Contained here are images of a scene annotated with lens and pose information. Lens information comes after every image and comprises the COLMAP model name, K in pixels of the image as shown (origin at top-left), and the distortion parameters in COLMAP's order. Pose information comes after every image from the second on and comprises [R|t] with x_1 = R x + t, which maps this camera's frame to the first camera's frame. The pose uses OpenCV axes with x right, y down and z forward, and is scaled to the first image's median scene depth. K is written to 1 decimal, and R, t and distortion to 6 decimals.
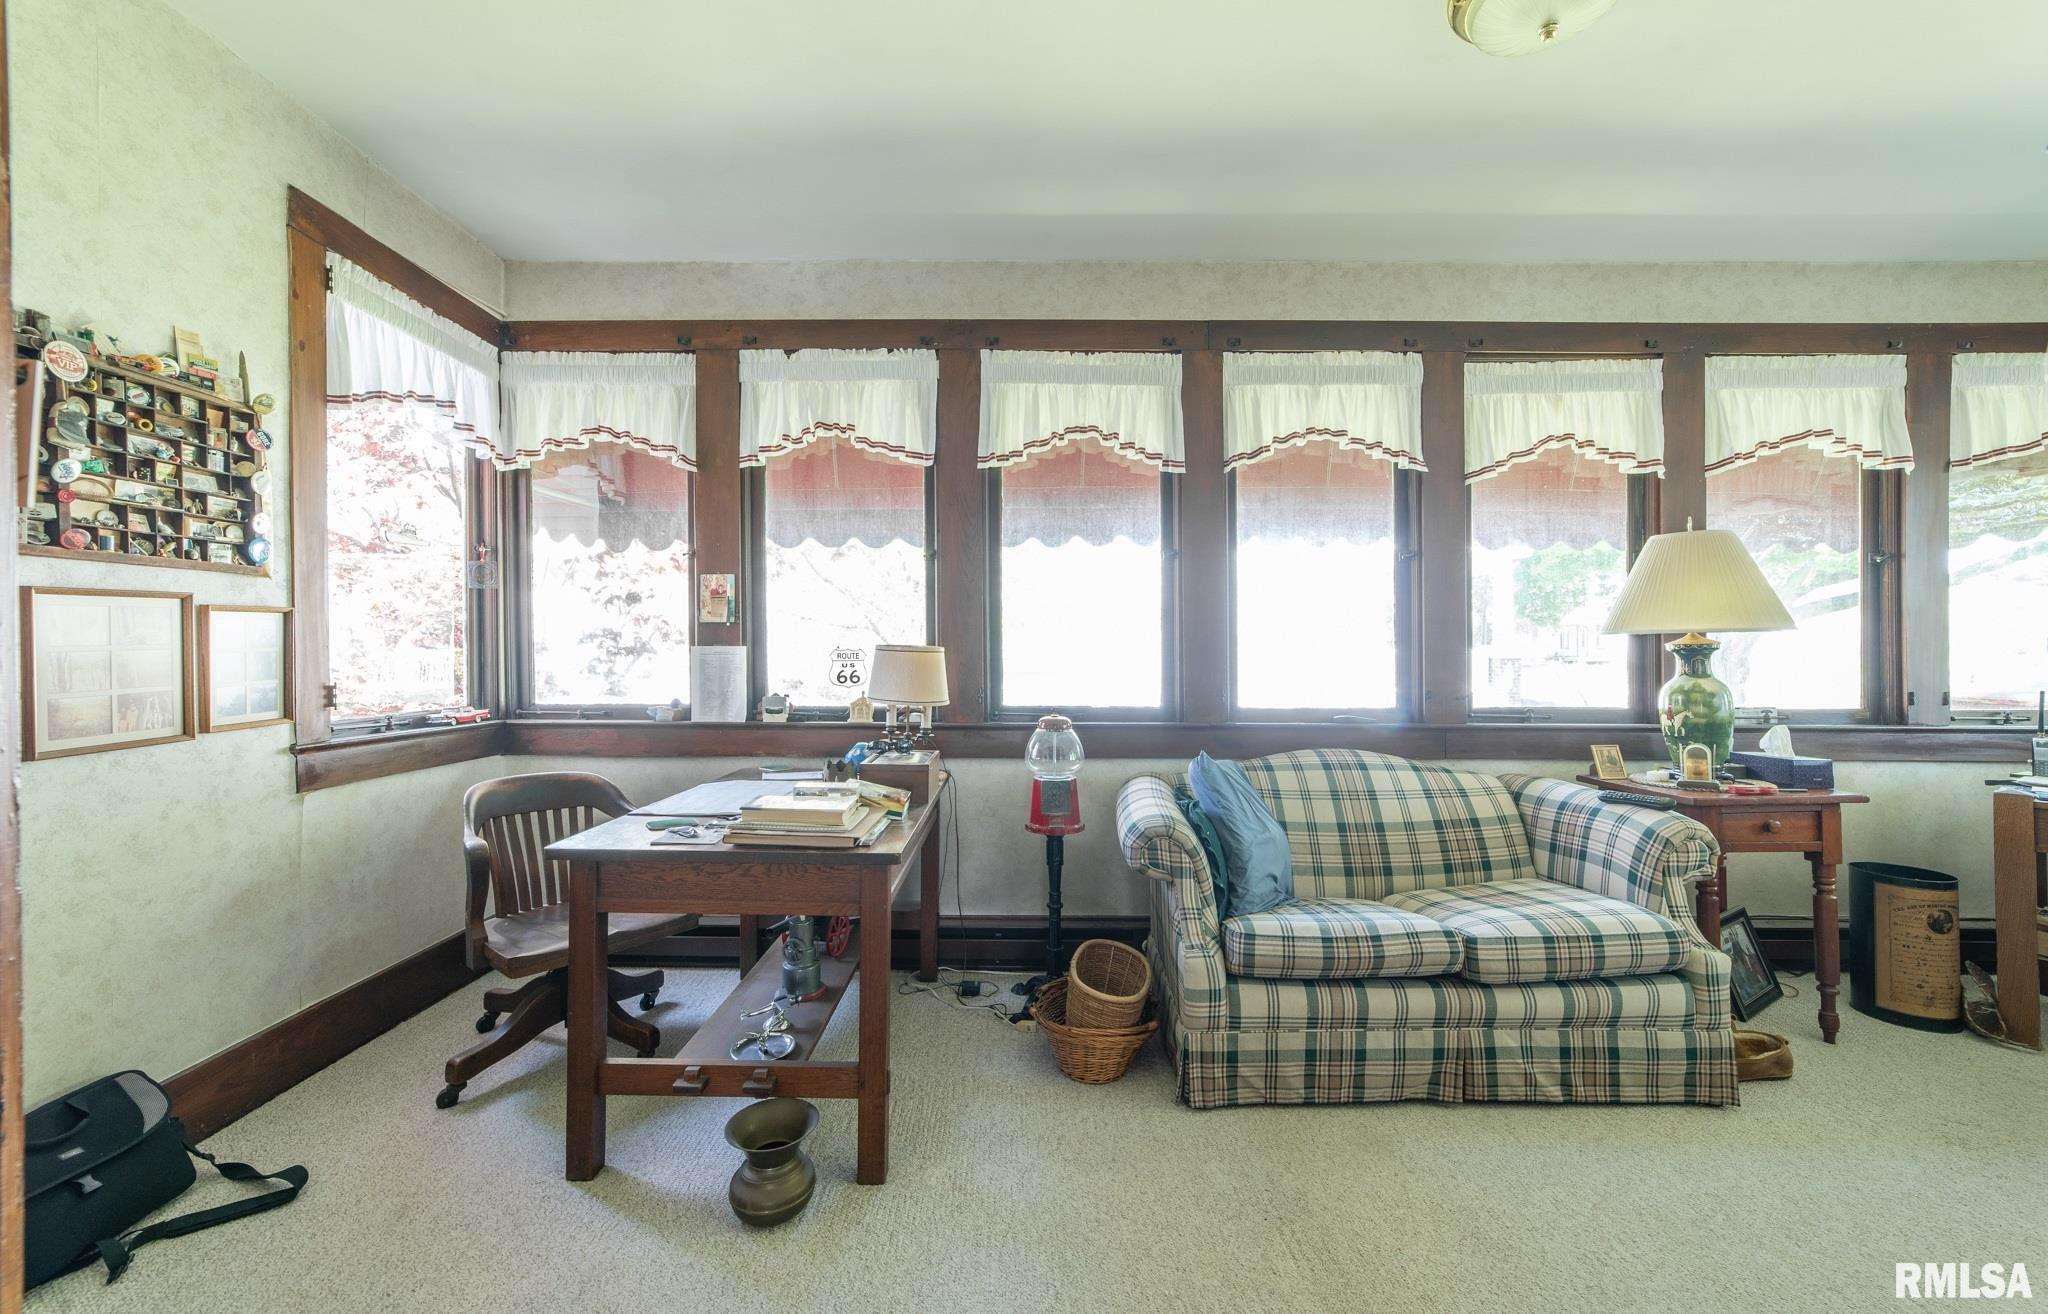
lens RADIAL K [[793.0, 0, 1023.2], [0, 793.0, 655.6], [0, 0, 1]] dist [0.002556, 0.000216]
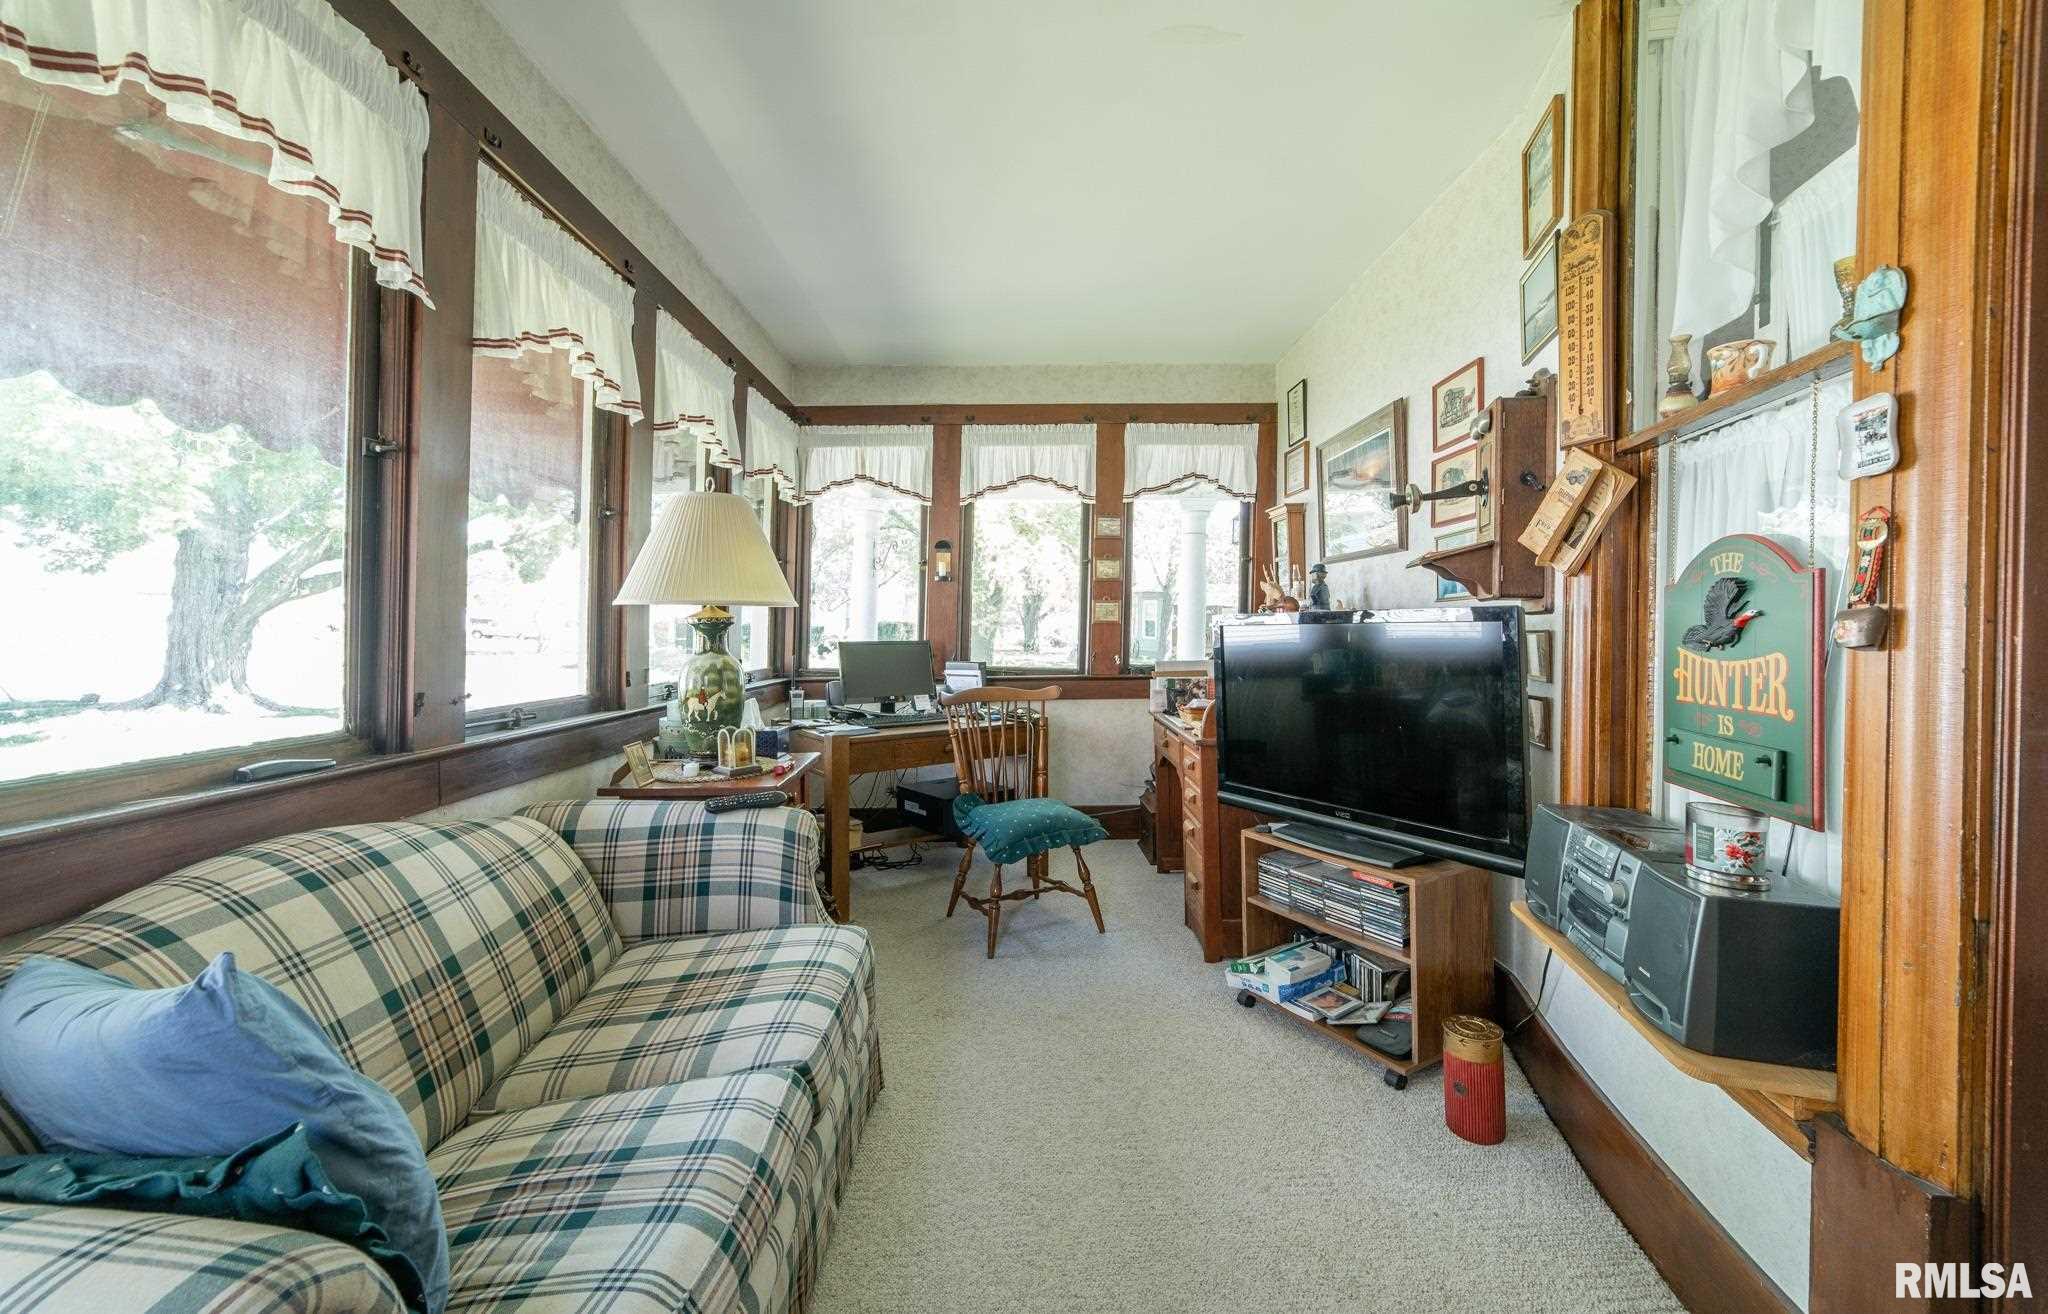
lens RADIAL K [[793.0, 0, 1006.6], [0, 793.0, 623.0], [0, 0, 1]] dist [0.002556, 0.000216]
pose [[0.007809, 0.010762, 0.999912, -0.064225], [0.005428, 0.999927, -0.010804, 0.002414], [-0.999955, 0.005512, 0.007750, 0.655461]]
